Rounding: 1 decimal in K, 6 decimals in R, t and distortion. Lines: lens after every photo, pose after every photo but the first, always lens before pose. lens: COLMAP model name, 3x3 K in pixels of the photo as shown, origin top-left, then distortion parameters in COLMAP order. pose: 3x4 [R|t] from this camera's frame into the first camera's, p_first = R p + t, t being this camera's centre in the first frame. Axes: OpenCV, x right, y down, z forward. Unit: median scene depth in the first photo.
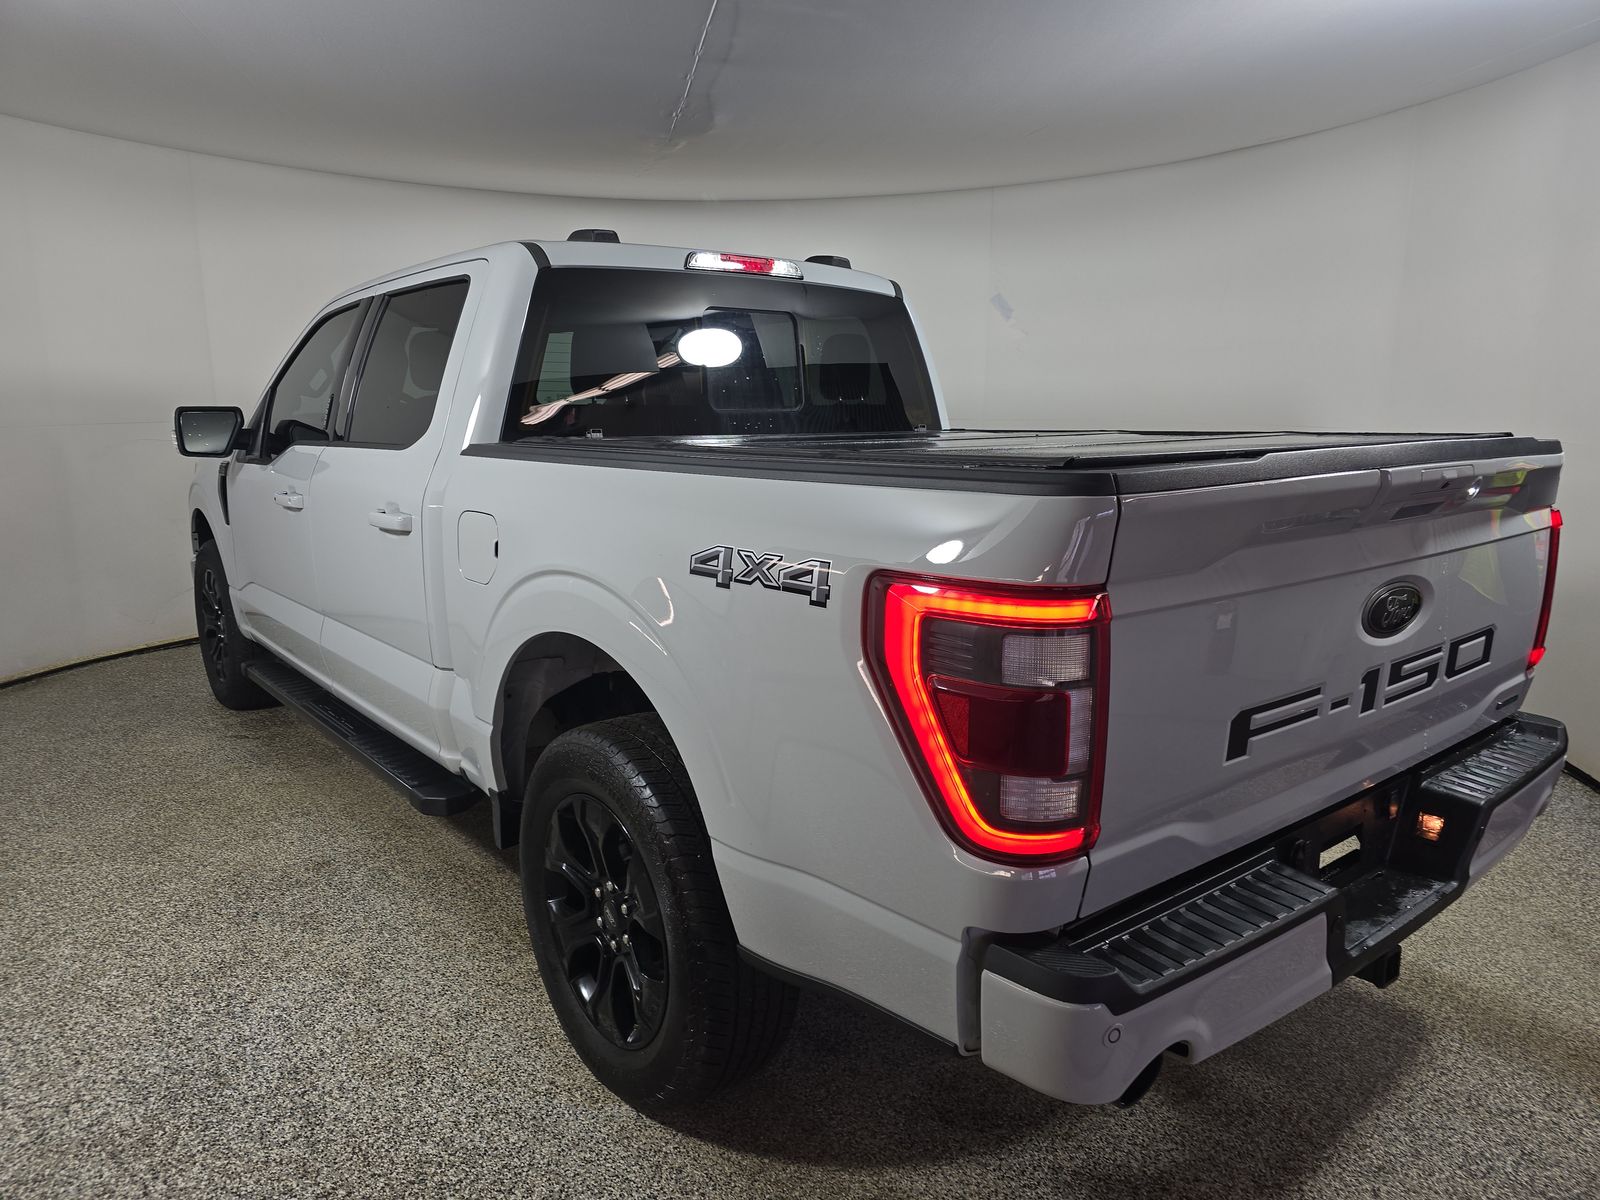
lens RADIAL K [[1091.6, 0, 800.0], [0, 1091.6, 600.0], [0, 0, 1]] dist [0.042431, -0.051646]
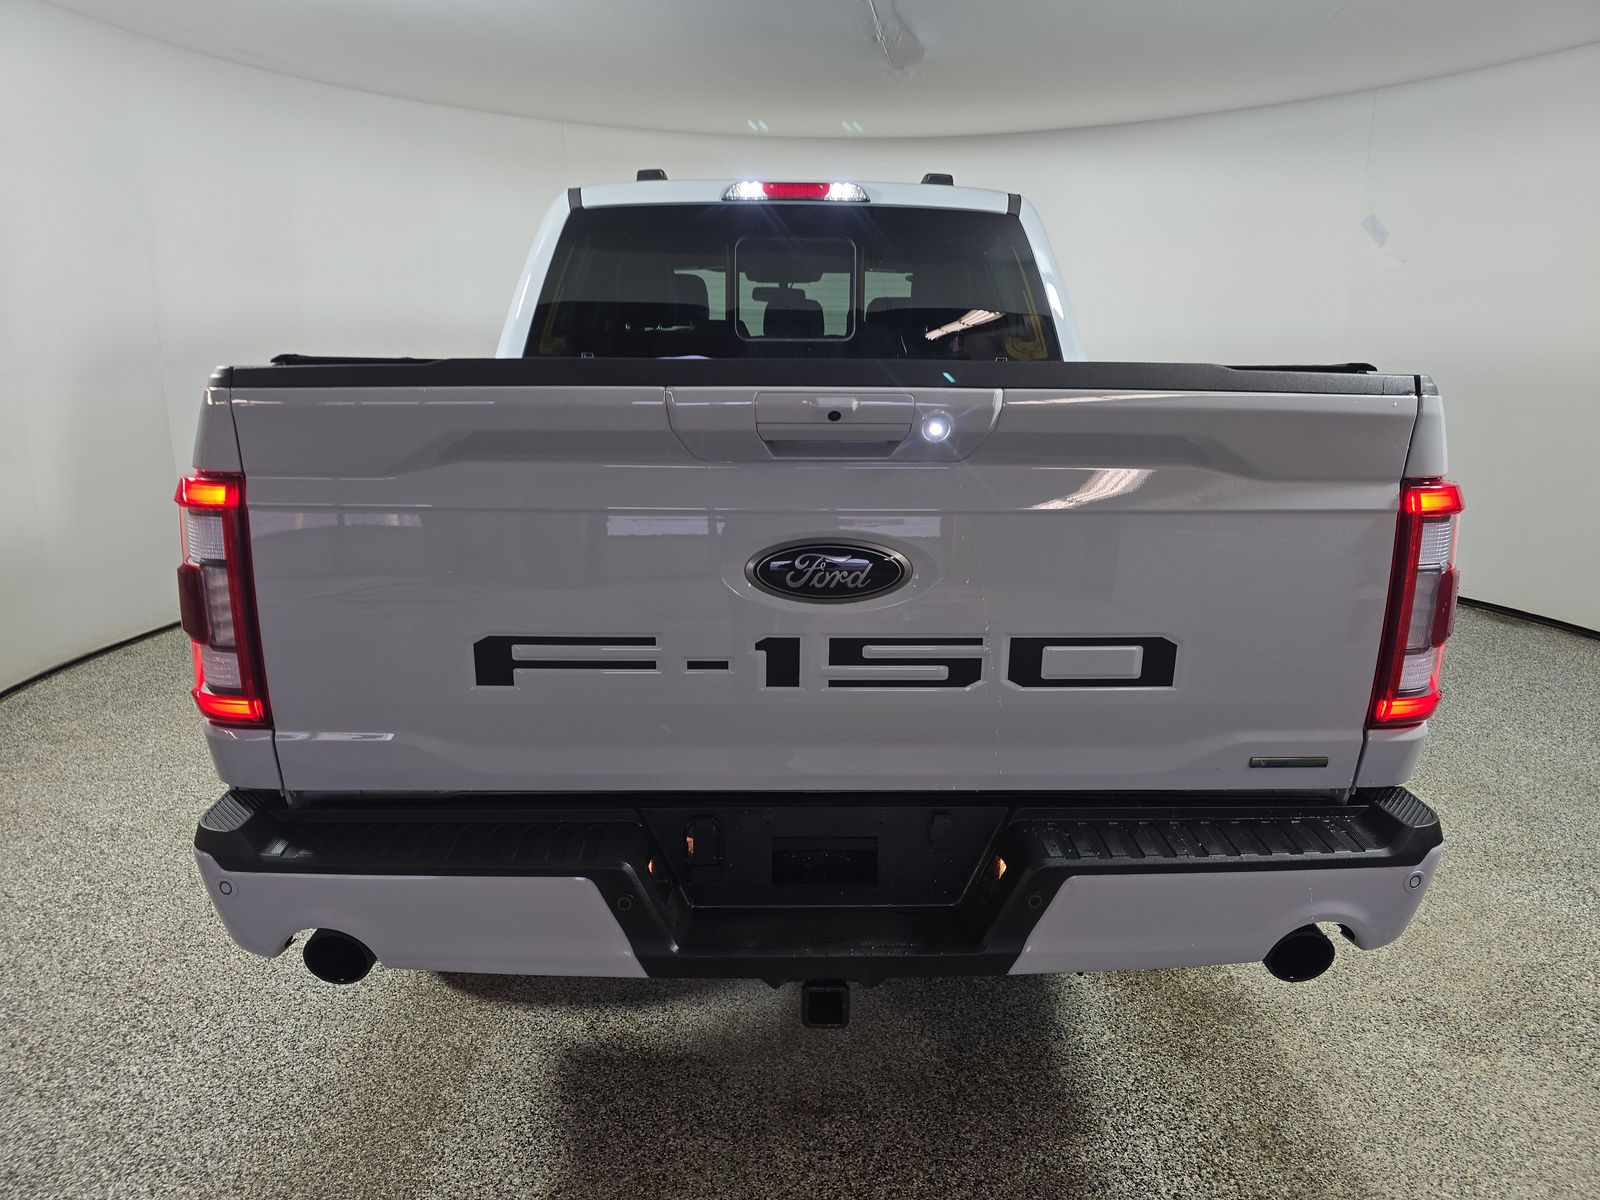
lens RADIAL K [[1083.8, 0, 800.0], [0, 1083.8, 600.0], [0, 0, 1]] dist [-0.088917, 0.000265]
pose [[0.791083, 0.144743, -0.594338, 0.606547], [-0.119340, 0.989451, 0.082122, -0.018492], [0.599955, 0.005963, 0.800011, 0.233813]]
